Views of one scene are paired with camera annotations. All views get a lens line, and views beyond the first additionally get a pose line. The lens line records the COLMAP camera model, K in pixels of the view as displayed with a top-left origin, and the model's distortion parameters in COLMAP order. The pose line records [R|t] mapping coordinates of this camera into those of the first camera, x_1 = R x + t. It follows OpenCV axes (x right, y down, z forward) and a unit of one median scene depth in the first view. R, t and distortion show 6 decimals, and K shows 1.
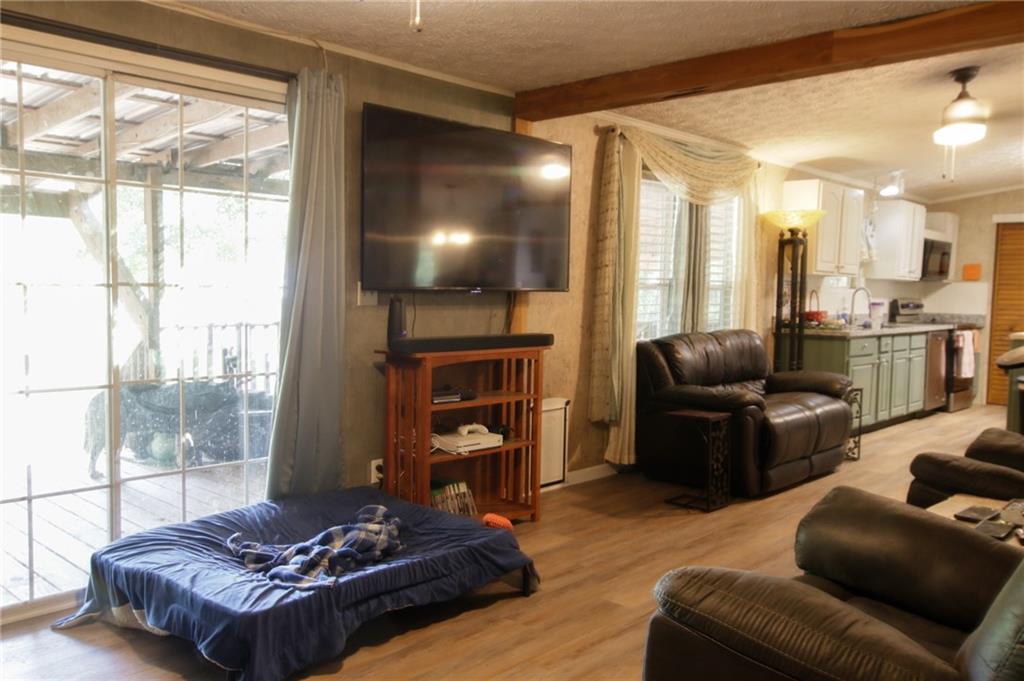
lens RADIAL K [[842.0, 0, 513.5], [0, 842.0, 342.7], [0, 0, 1]] dist [-0.029651, 0.001378]
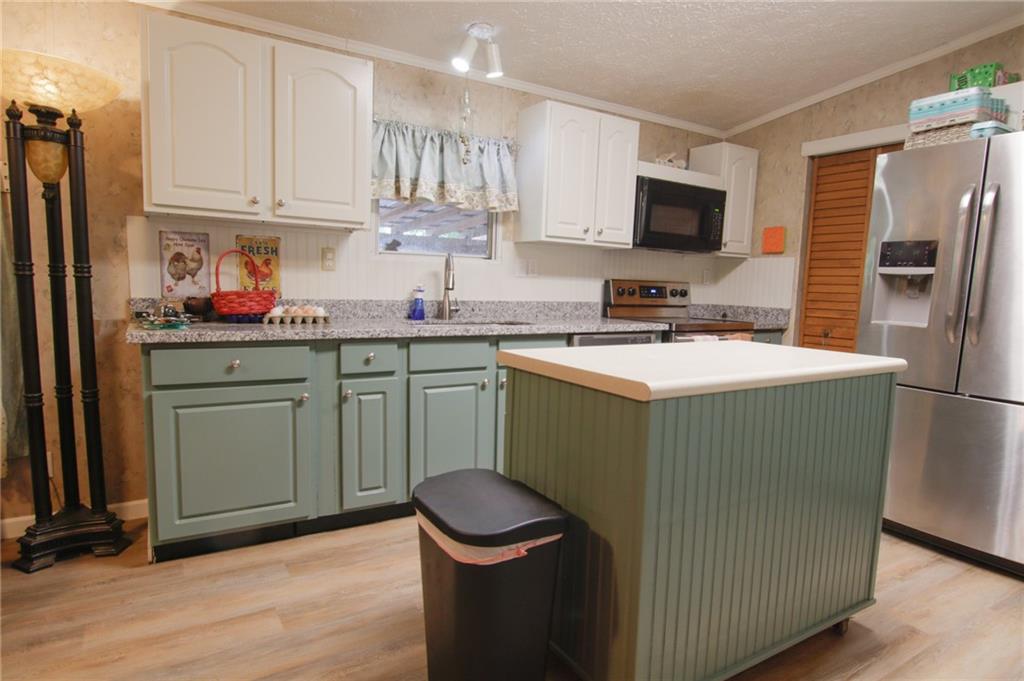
lens RADIAL K [[585.6, 0, 510.9], [0, 585.6, 344.0], [0, 0, 1]] dist [-0.032244, 0.000891]
pose [[0.966861, 0.039647, -0.252206, 0.496797], [-0.030764, 0.998763, 0.039070, -0.018752], [0.253443, -0.030016, 0.966885, 0.555479]]
